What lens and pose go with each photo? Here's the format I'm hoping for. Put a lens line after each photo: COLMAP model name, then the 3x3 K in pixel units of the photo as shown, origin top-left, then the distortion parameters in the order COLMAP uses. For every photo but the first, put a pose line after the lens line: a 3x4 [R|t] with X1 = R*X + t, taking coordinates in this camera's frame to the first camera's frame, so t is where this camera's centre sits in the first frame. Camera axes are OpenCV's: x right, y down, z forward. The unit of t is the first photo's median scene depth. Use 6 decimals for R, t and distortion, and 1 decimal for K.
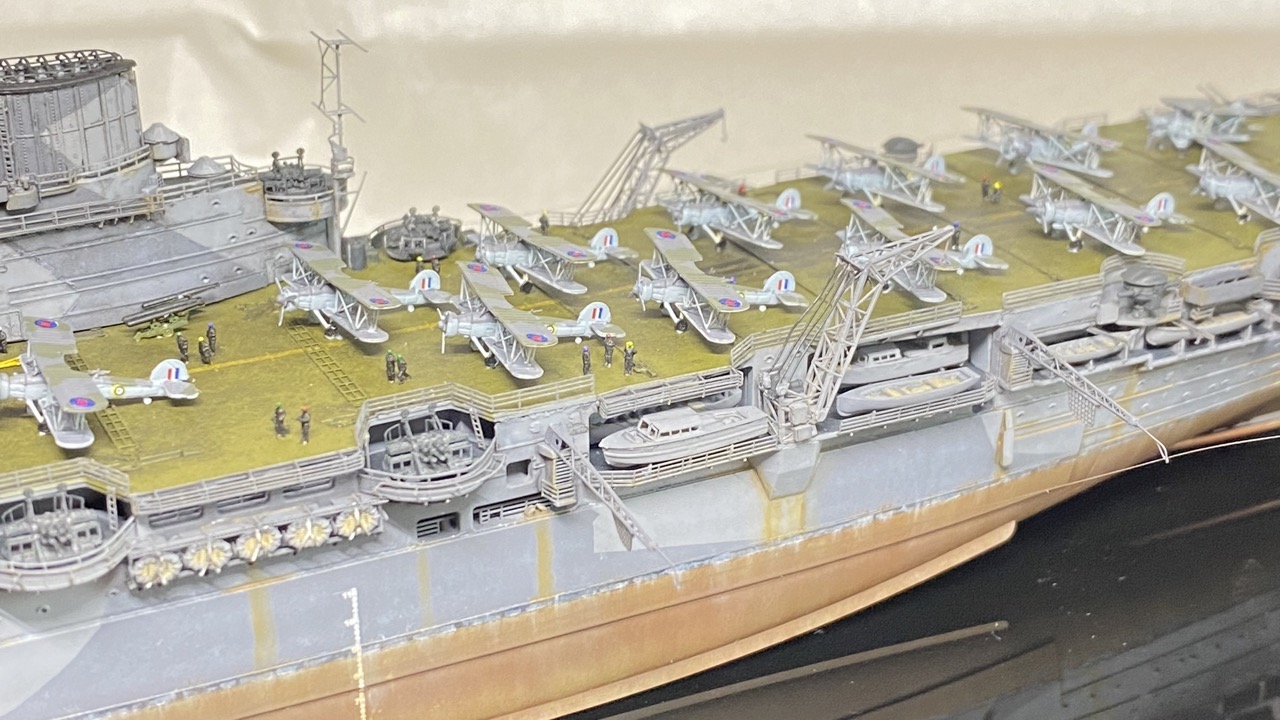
lens RADIAL K [[1999.4, 0, 623.4], [0, 1999.4, 358.2], [0, 0, 1]] dist [0.266484, -1.290093]
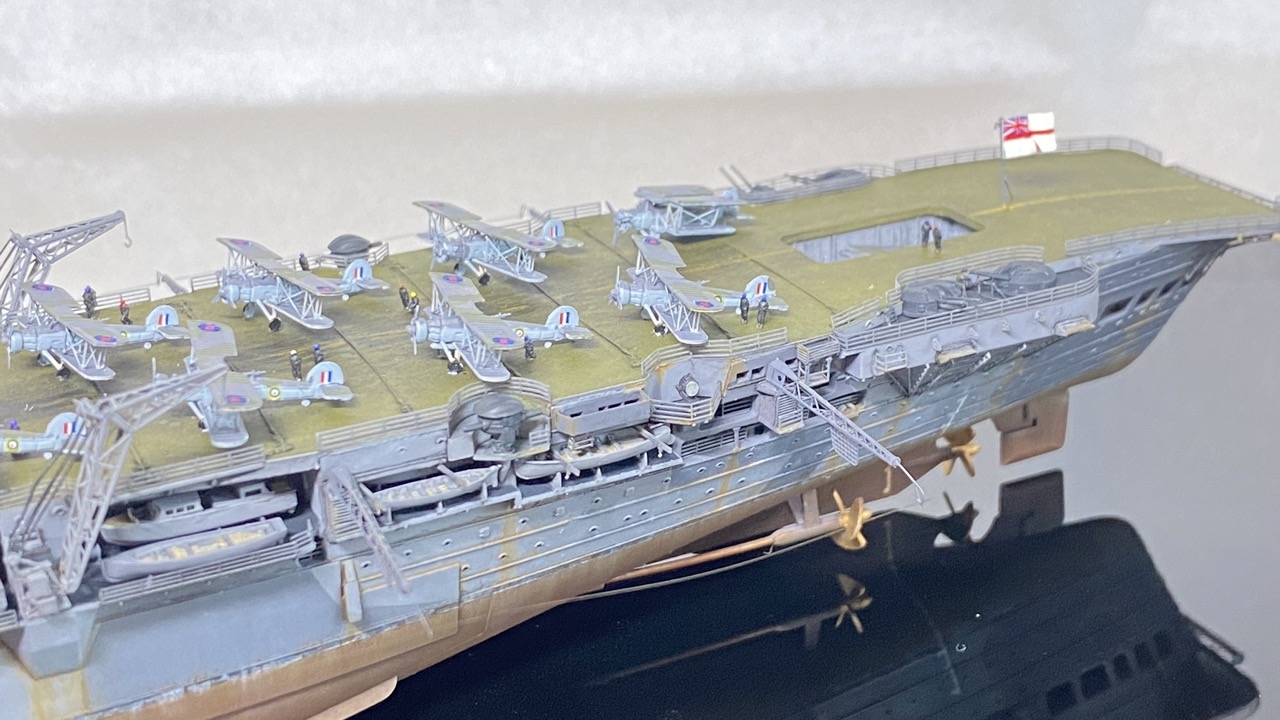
lens RADIAL K [[1999.4, 0, 623.4], [0, 1999.4, 358.2], [0, 0, 1]] dist [0.266484, -1.290093]
pose [[0.999655, -0.021032, -0.015710, 0.344247], [0.020912, 0.999751, -0.007722, -0.056665], [0.015869, 0.007391, 0.999847, 0.122519]]
